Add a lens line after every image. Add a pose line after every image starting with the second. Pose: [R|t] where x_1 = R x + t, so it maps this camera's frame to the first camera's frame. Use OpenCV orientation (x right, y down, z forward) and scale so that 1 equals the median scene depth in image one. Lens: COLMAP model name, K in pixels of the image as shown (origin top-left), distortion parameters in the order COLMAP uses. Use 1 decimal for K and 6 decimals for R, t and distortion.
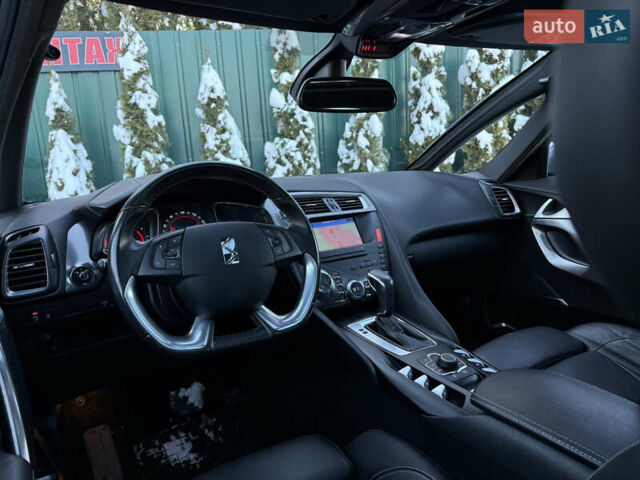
lens RADIAL K [[444.1, 0, 317.2], [0, 444.1, 237.6], [0, 0, 1]] dist [0.047043, -0.076956]
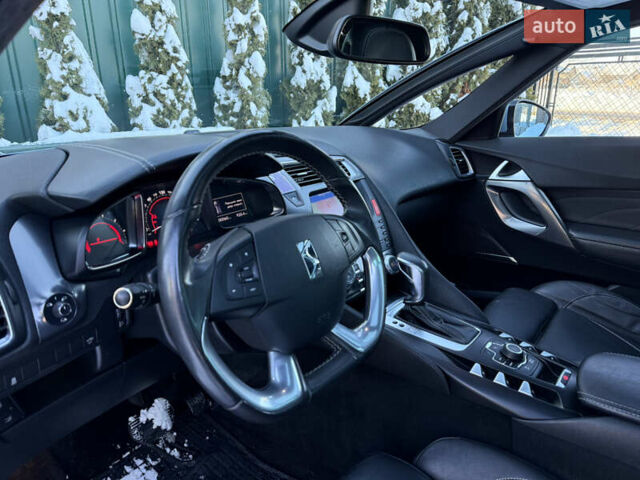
lens RADIAL K [[444.1, 0, 317.2], [0, 444.1, 237.6], [0, 0, 1]] dist [0.047043, -0.076956]
pose [[0.936669, -0.063536, 0.344404, -0.094180], [0.017617, 0.990709, 0.134855, -0.022398], [-0.349773, -0.120247, 0.929085, 0.071391]]
